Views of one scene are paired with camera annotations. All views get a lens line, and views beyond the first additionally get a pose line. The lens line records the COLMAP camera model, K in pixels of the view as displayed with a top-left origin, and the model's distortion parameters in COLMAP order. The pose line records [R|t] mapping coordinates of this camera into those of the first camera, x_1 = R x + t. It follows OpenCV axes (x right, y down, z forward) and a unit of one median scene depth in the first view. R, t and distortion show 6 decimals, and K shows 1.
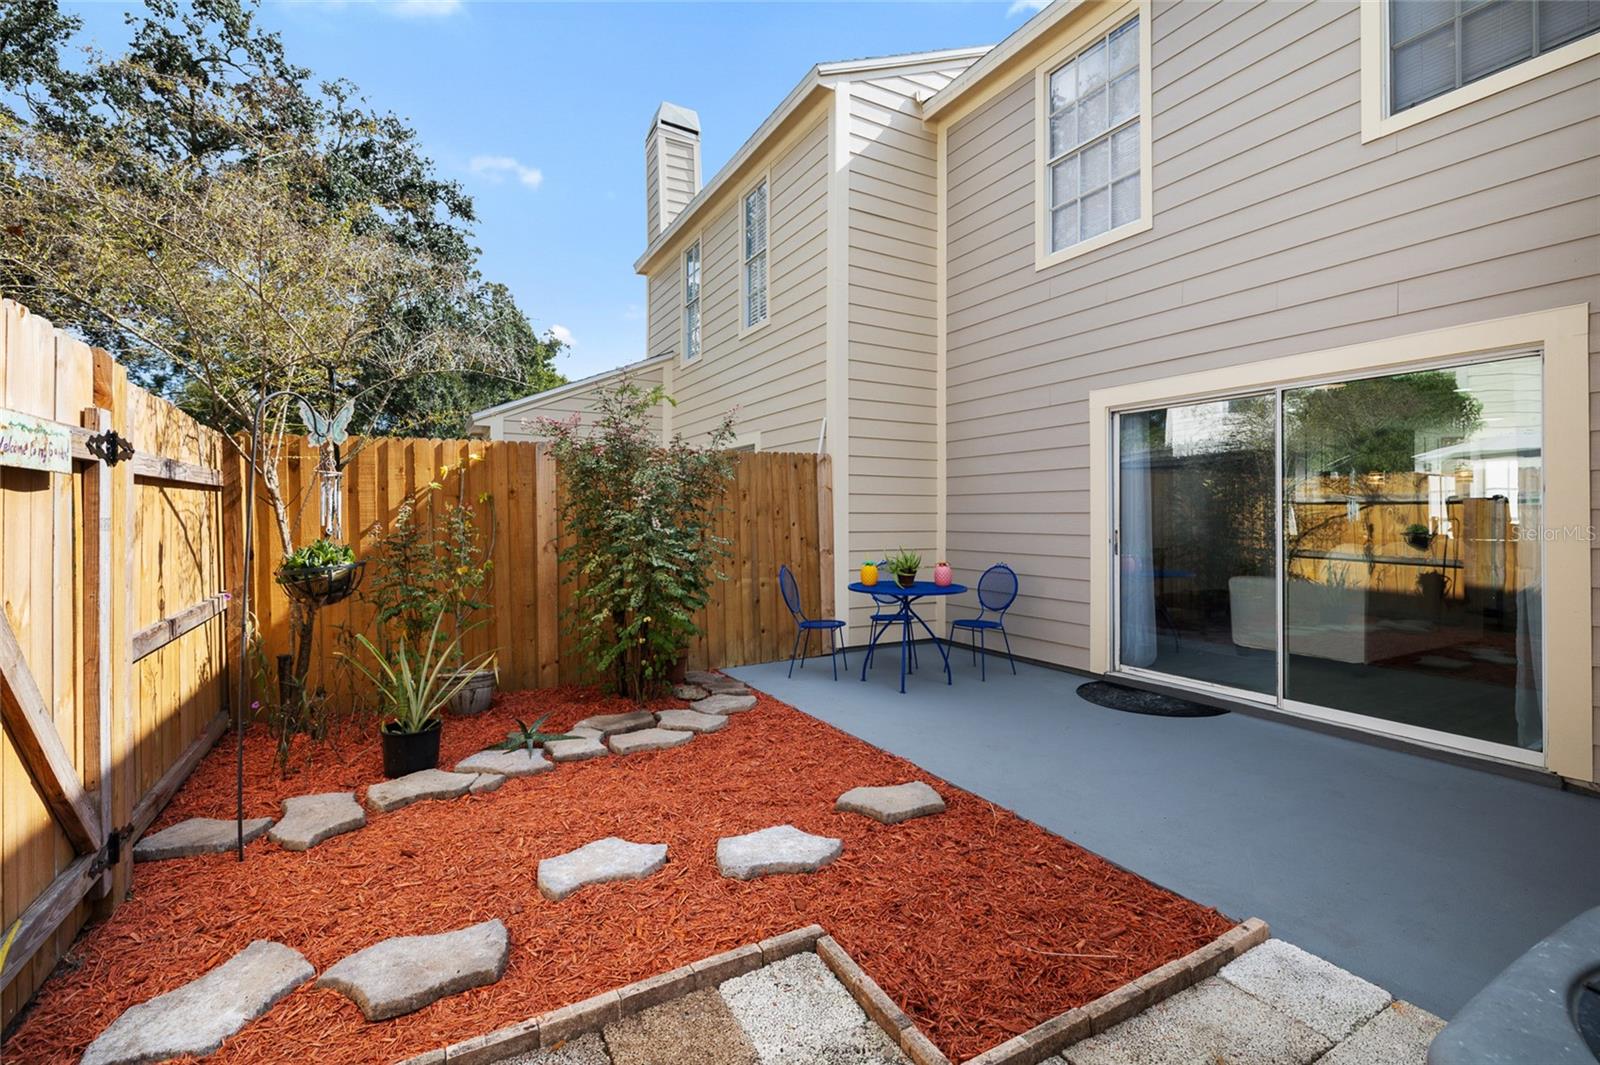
lens RADIAL K [[712.8, 0, 800.8], [0, 712.8, 520.2], [0, 0, 1]] dist [-0.009911, 0.002895]
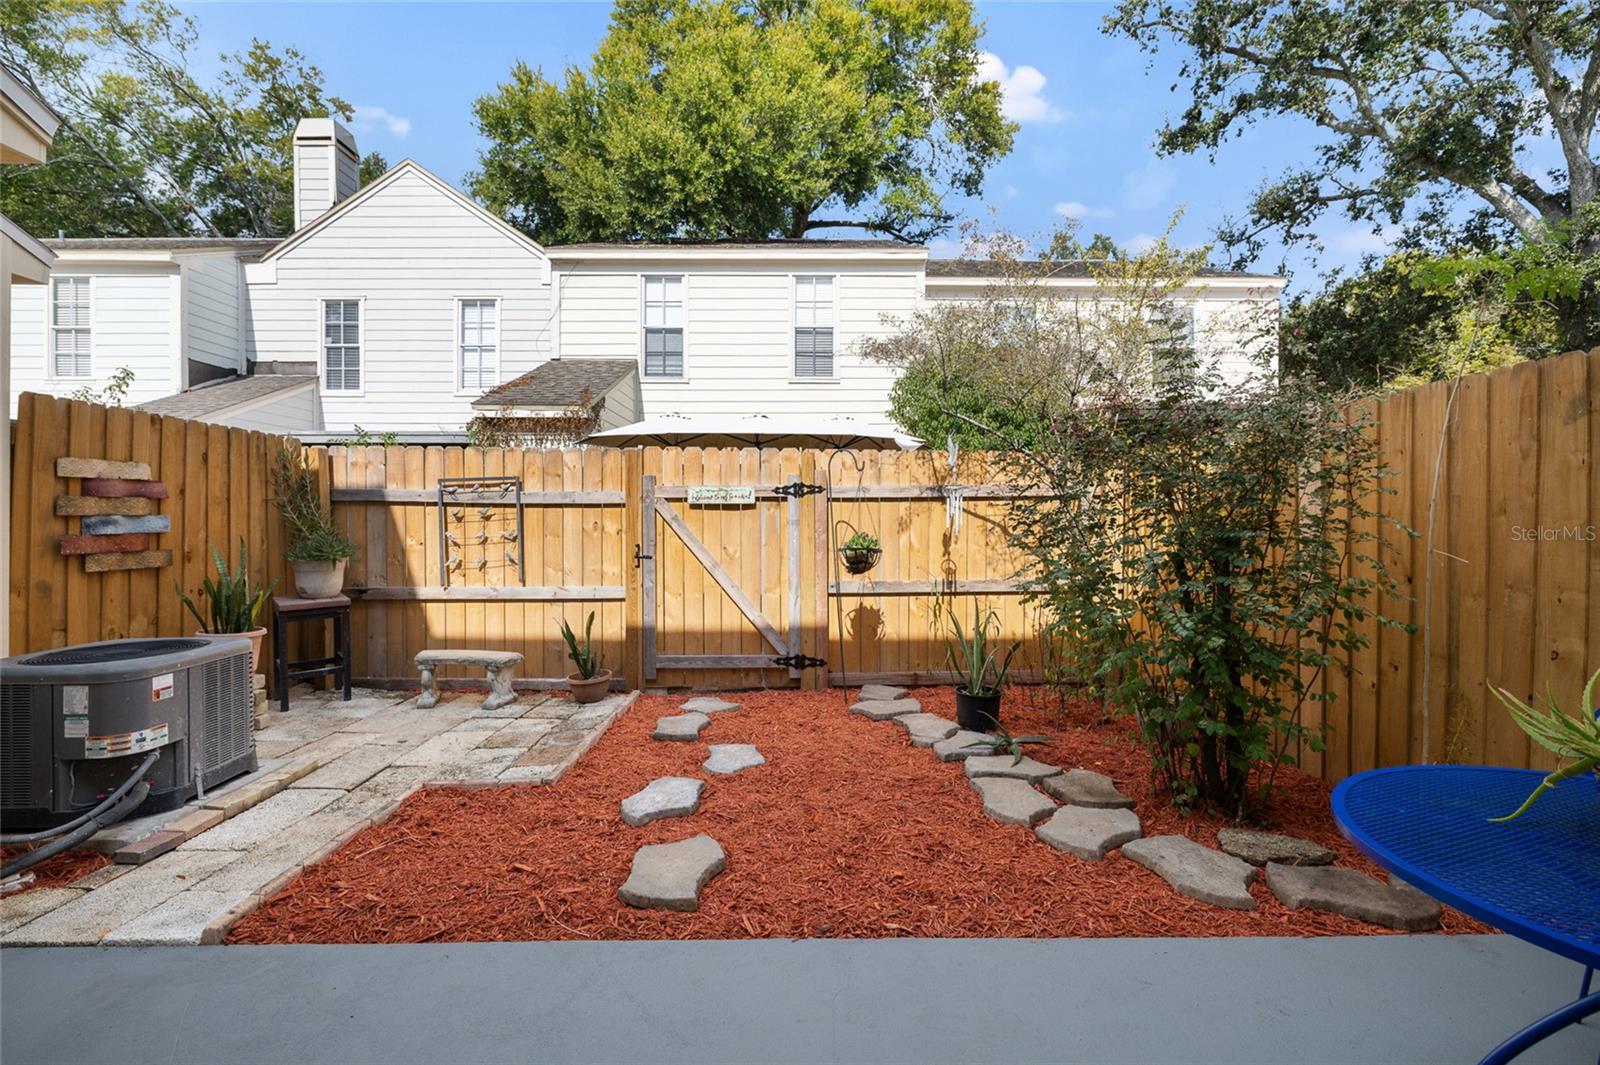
lens RADIAL K [[712.8, 0, 800.8], [0, 712.8, 520.2], [0, 0, 1]] dist [-0.009911, 0.002895]
pose [[-0.479059, -0.000436, -0.877783, 0.615985], [-0.004750, 0.999987, 0.002096, -0.004356], [0.877770, 0.005173, -0.479055, 1.210117]]
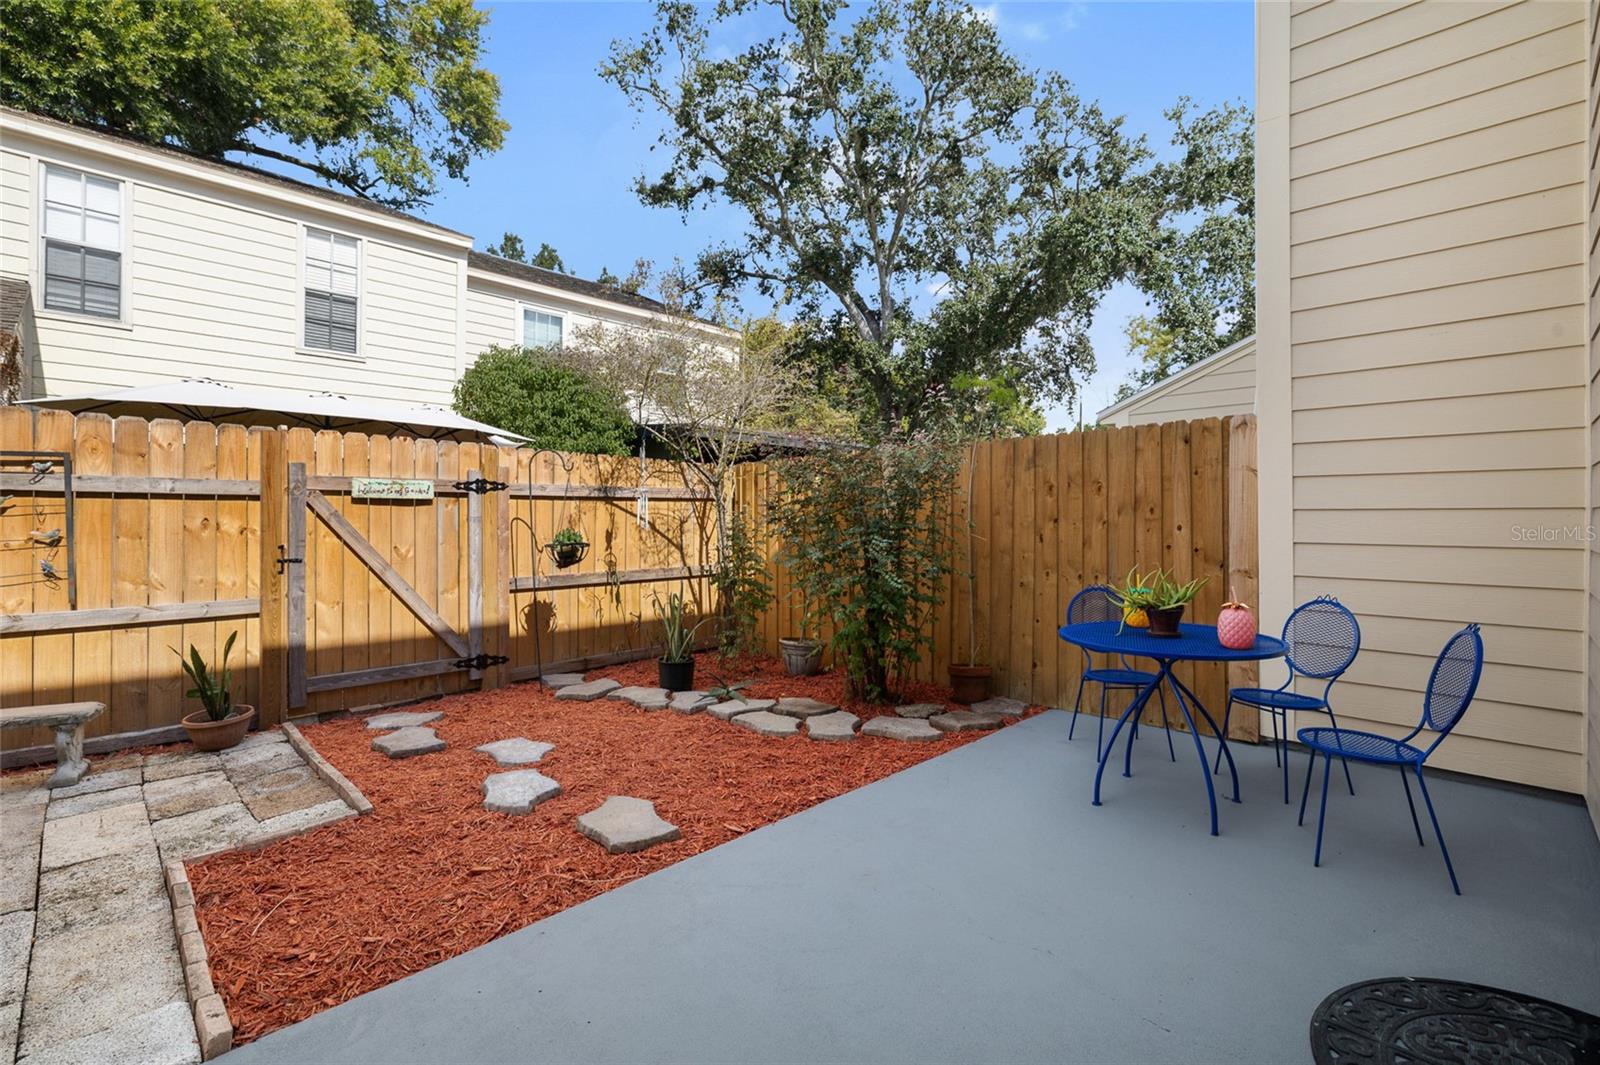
lens RADIAL K [[712.8, 0, 800.8], [0, 712.8, 520.2], [0, 0, 1]] dist [-0.009911, 0.002895]
pose [[0.278986, -0.000468, -0.960295, 0.860501], [-0.006363, 0.999977, -0.002336, 0.003447], [0.960274, 0.006763, 0.278977, 0.766410]]
